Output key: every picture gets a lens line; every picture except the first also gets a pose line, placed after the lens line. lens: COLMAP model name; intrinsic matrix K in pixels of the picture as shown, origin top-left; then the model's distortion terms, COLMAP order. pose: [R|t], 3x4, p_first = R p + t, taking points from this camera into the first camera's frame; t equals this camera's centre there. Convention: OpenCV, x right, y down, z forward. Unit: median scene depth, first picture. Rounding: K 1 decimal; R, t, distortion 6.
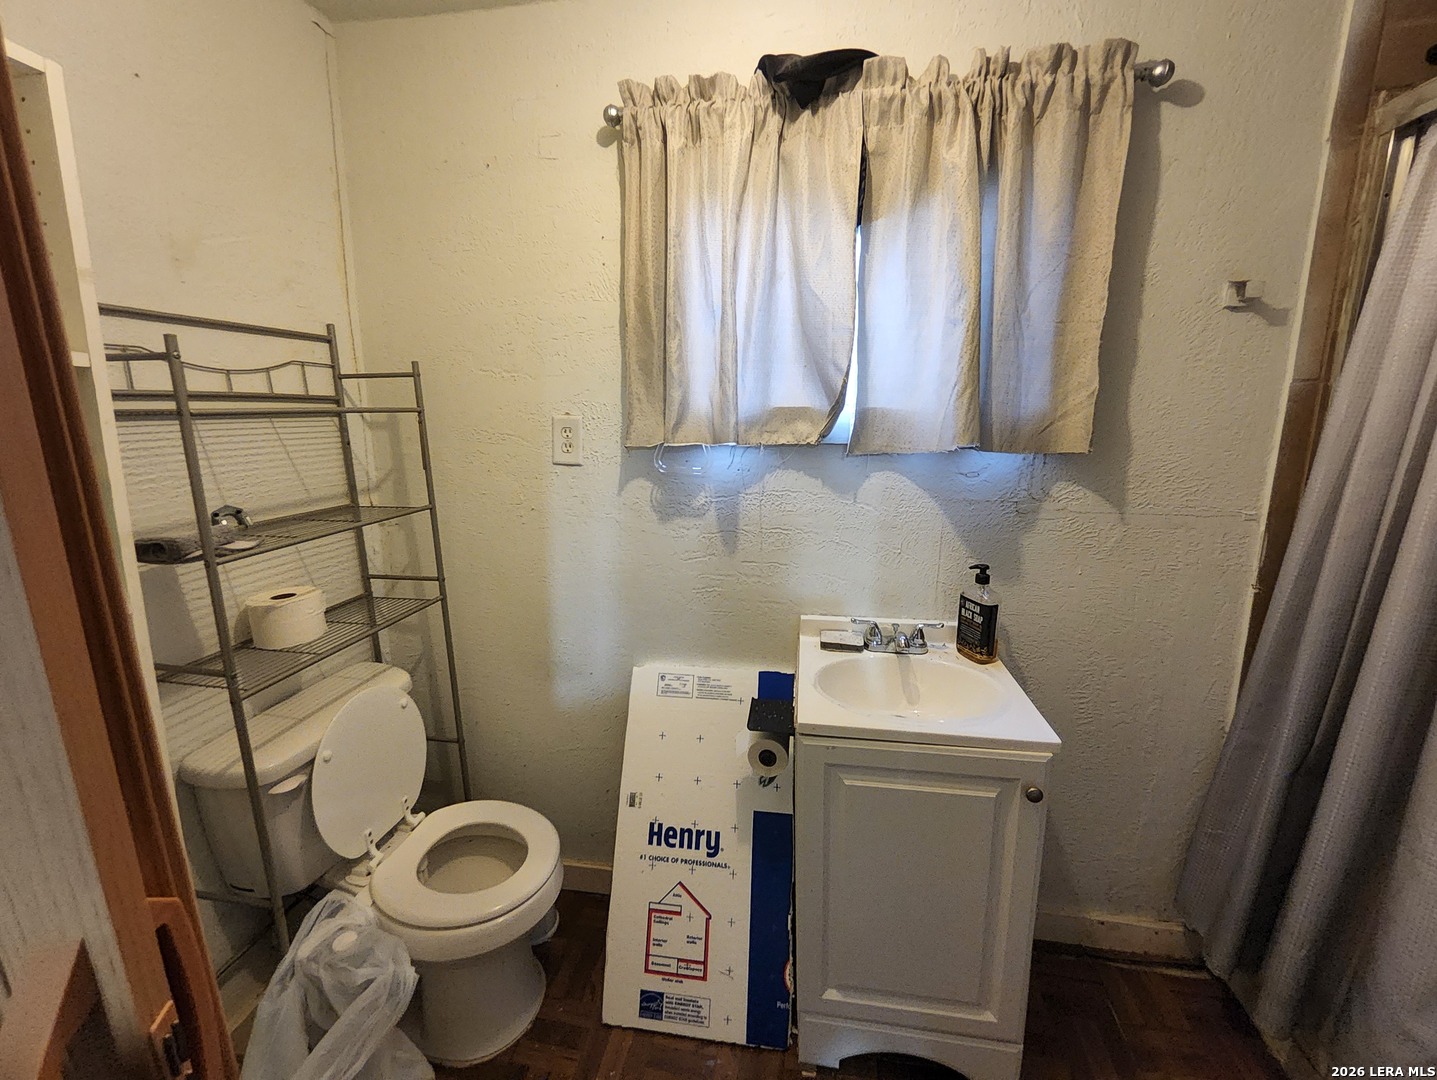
lens RADIAL K [[561.9, 0, 719.0], [0, 561.9, 521.2], [0, 0, 1]] dist [-0.001628, -0.000180]
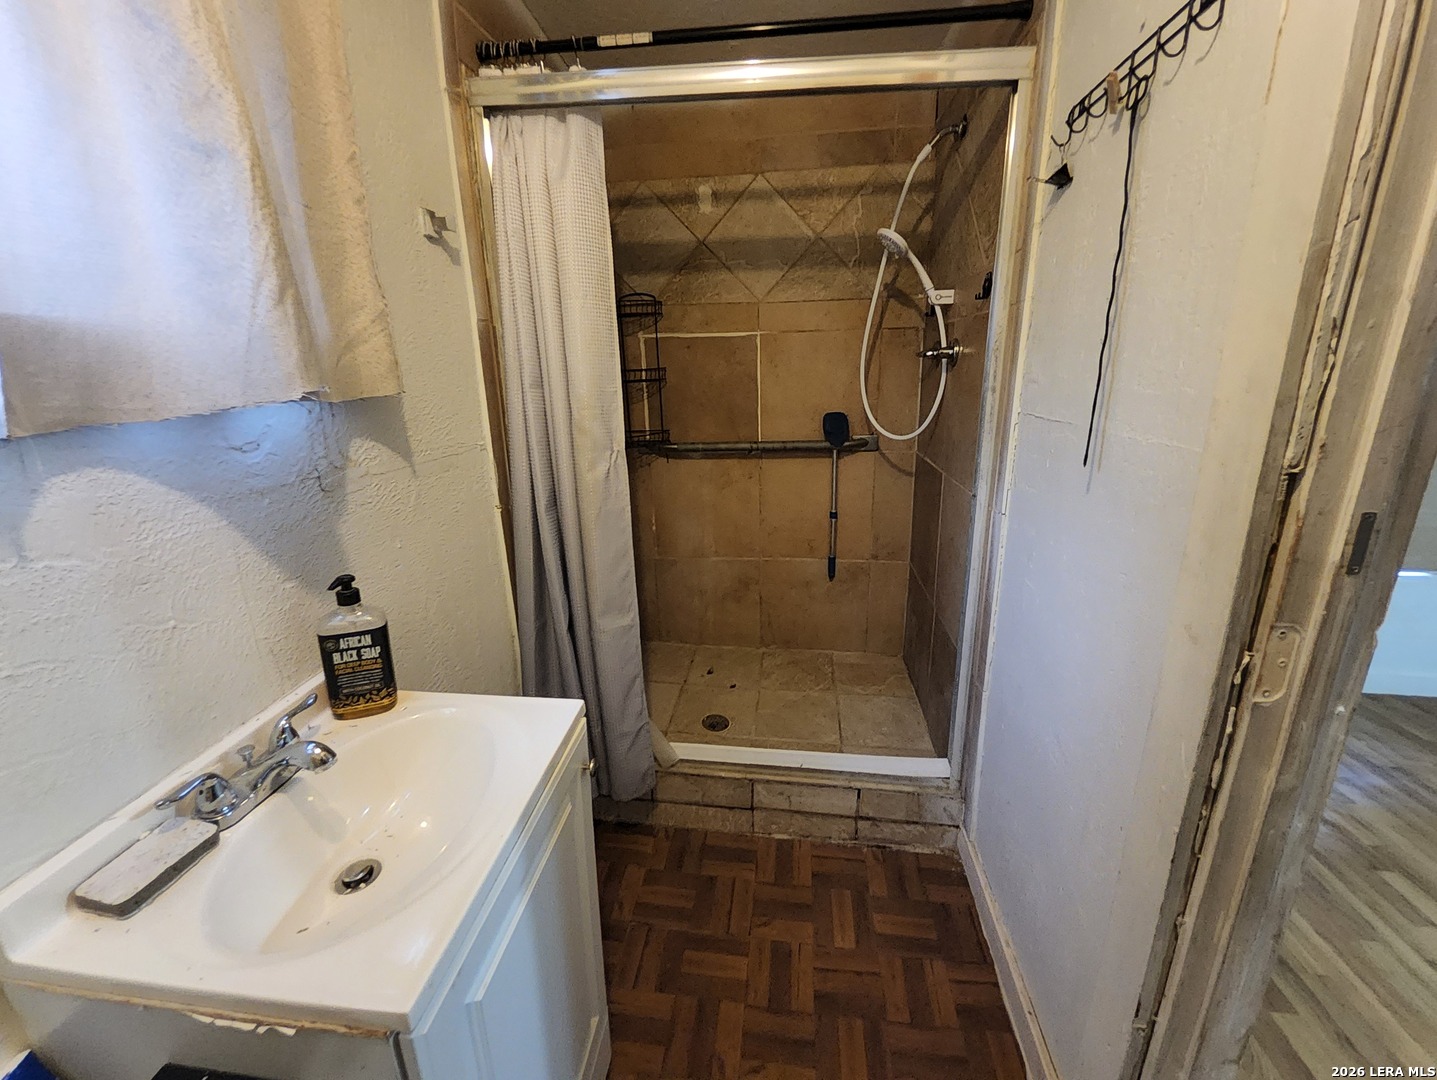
lens RADIAL K [[561.9, 0, 719.0], [0, 561.9, 521.2], [0, 0, 1]] dist [-0.001628, -0.000180]
pose [[-0.046412, -0.266141, 0.962816, -0.161178], [0.205783, 0.940634, 0.269929, -0.069287], [-0.977496, 0.210659, 0.011111, 0.545953]]
